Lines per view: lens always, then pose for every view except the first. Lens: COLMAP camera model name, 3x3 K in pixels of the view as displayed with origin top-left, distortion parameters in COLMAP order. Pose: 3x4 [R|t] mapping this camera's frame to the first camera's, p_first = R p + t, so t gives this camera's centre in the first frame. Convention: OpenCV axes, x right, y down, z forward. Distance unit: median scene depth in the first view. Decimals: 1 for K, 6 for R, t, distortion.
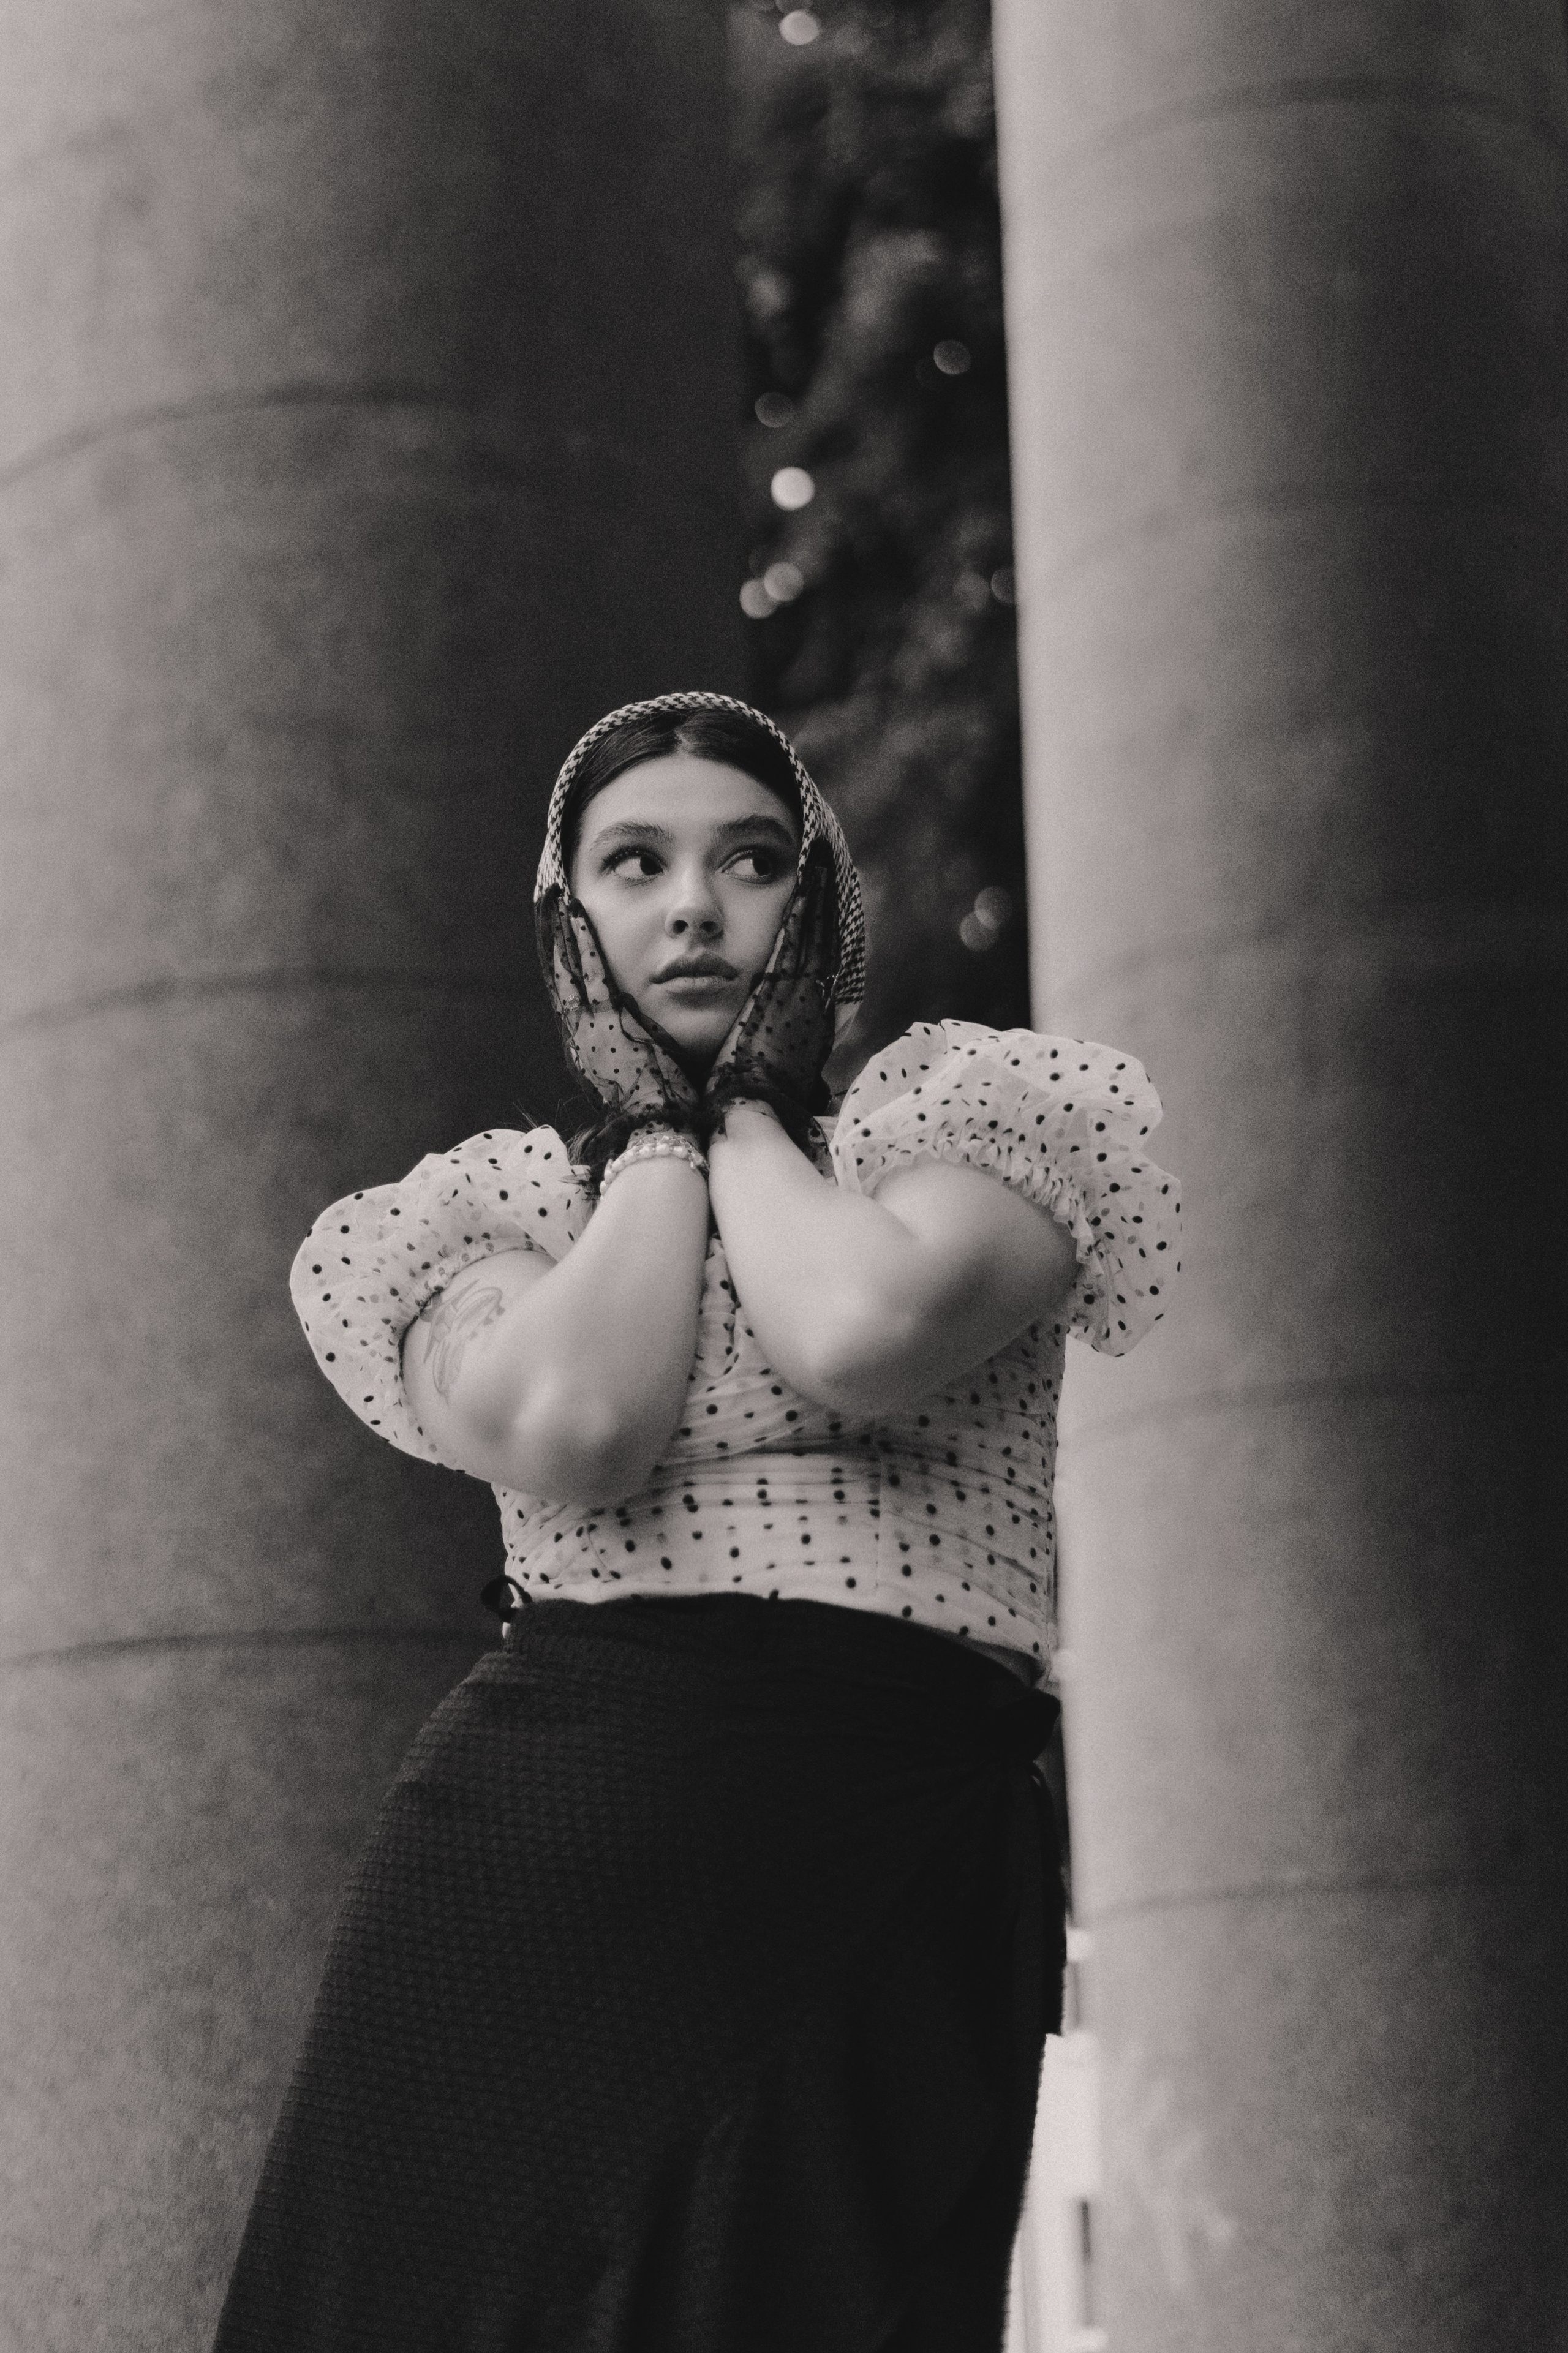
lens RADIAL K [[3601.5, 0, 784.0], [0, 3601.5, 1176.5], [0, 0, 1]] dist [0.022466, 0.035720]
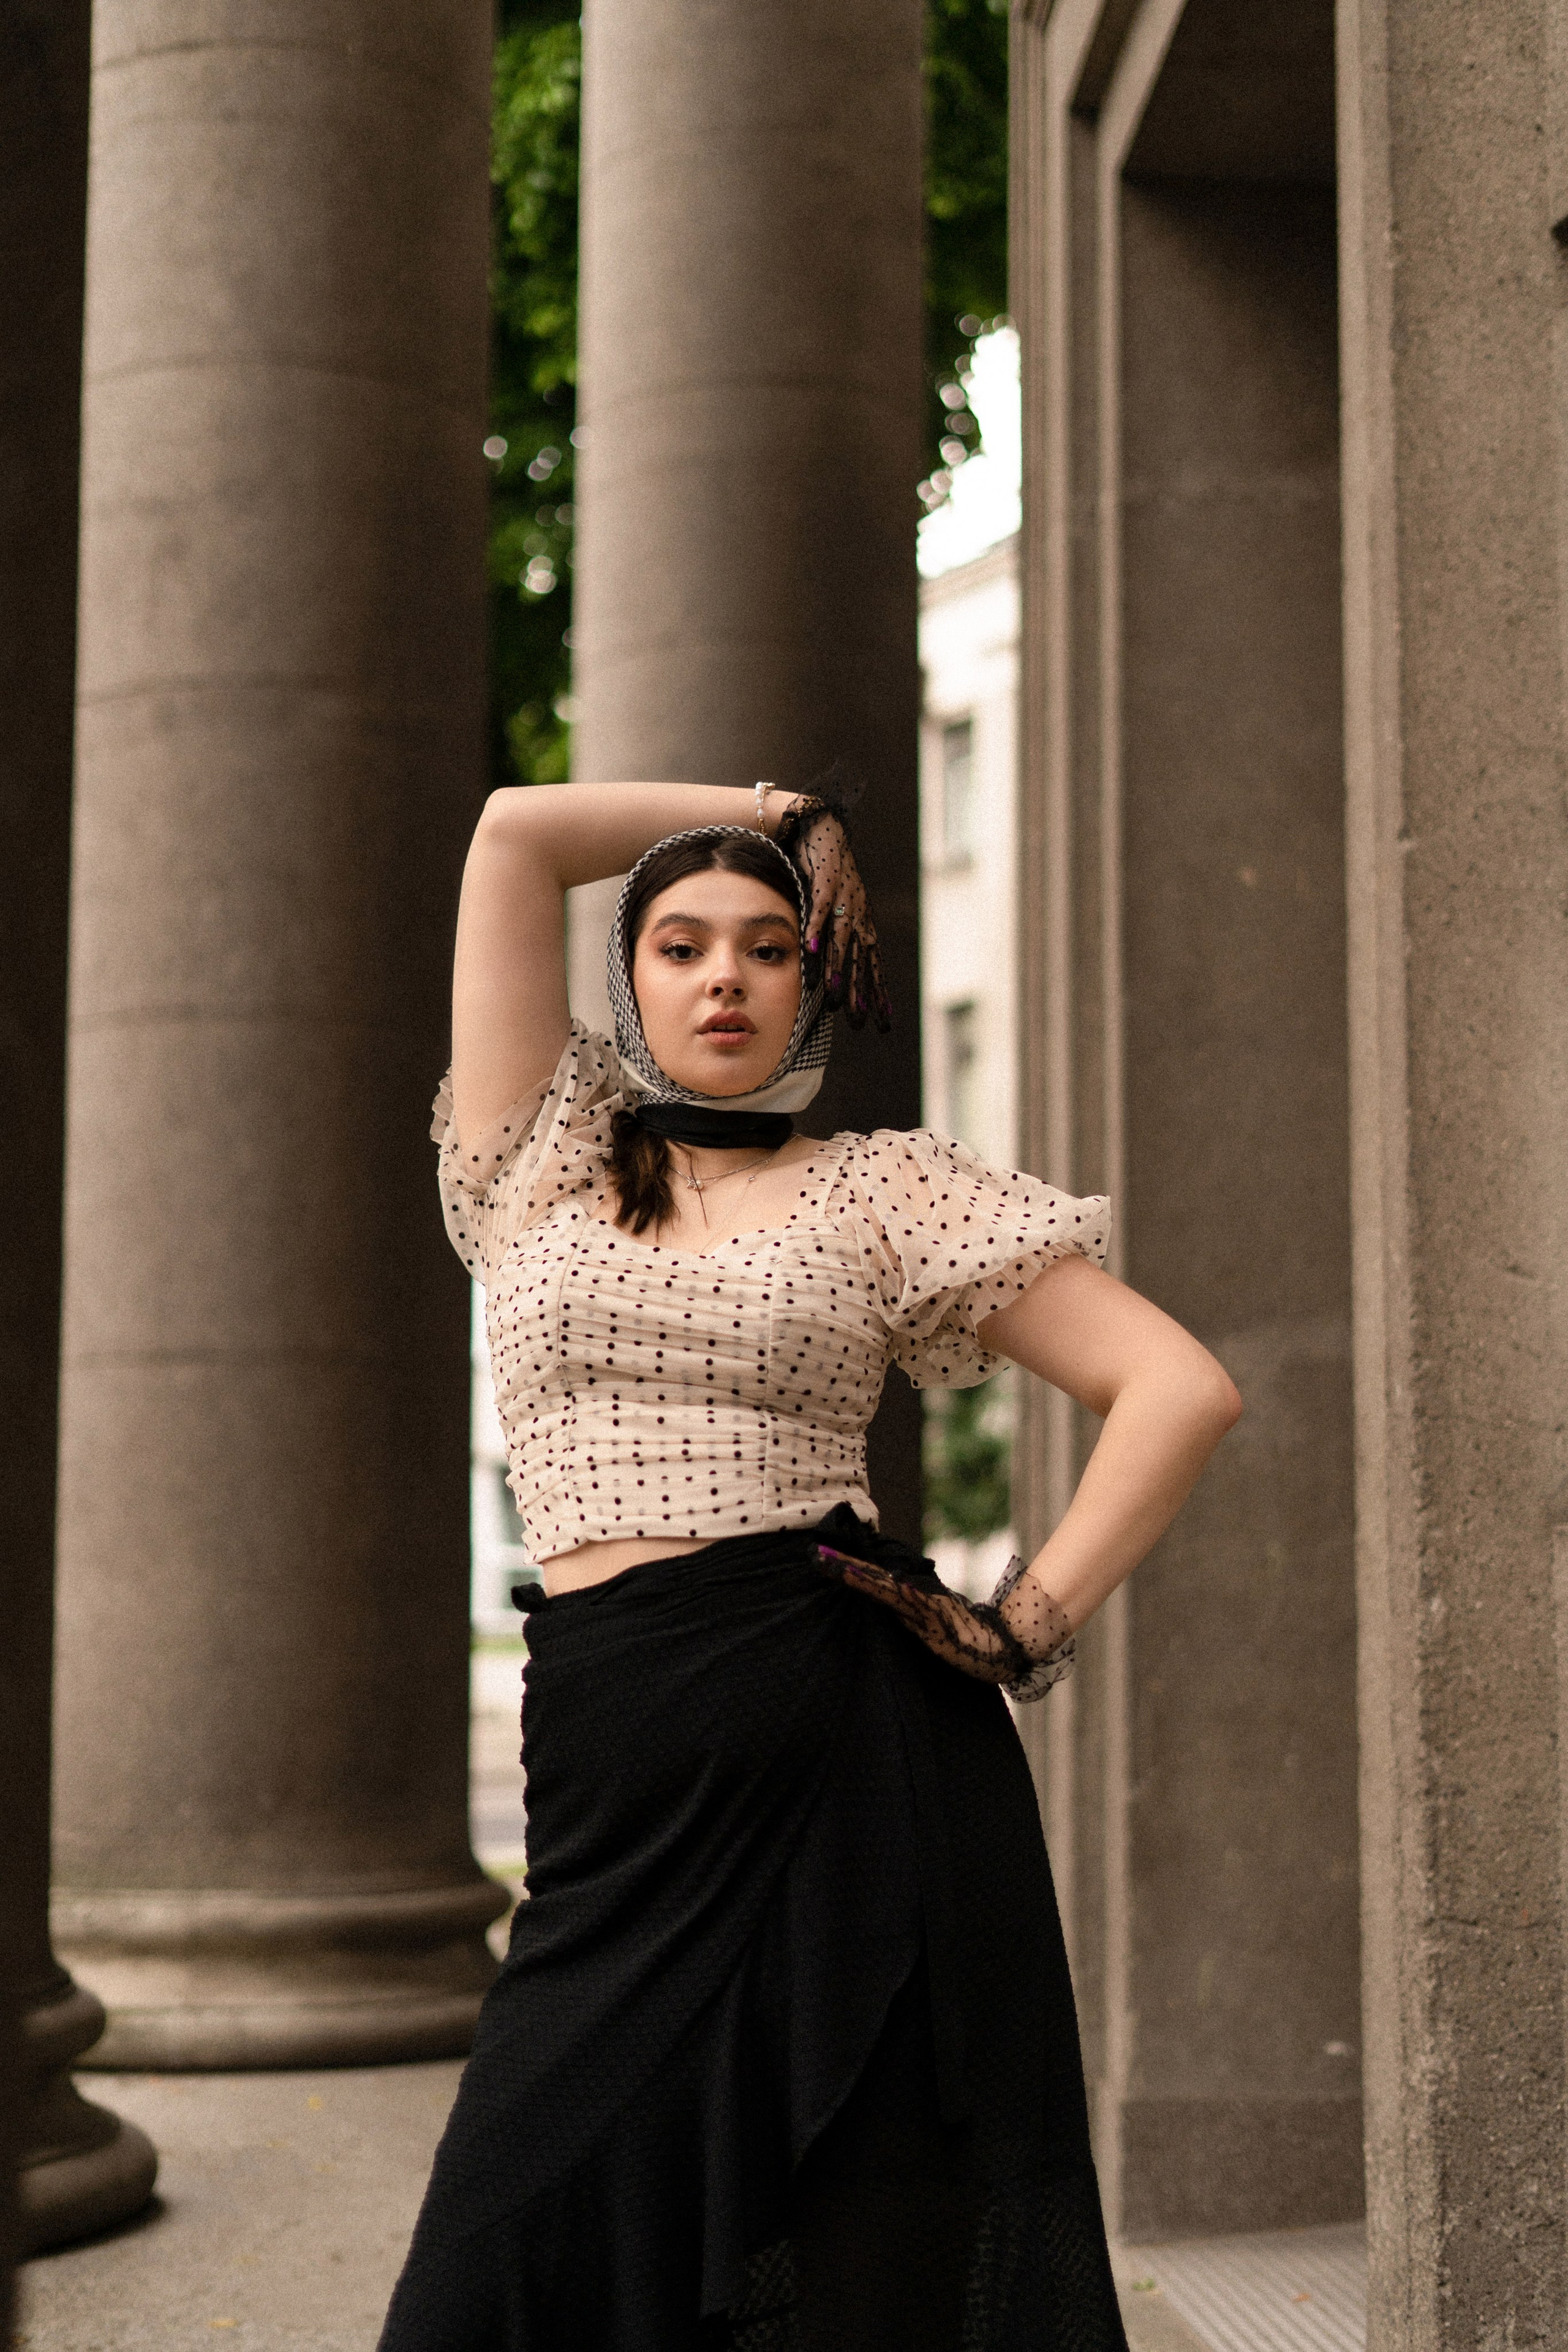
lens RADIAL K [[3599.8, 0, 784.0], [0, 3599.8, 1176.0], [0, 0, 1]] dist [0.022466, 0.035720]
pose [[0.969445, 0.052302, 0.239668, -0.309372], [-0.093156, 0.982310, 0.162446, -0.292947], [-0.226933, -0.179809, 0.957168, -0.873024]]
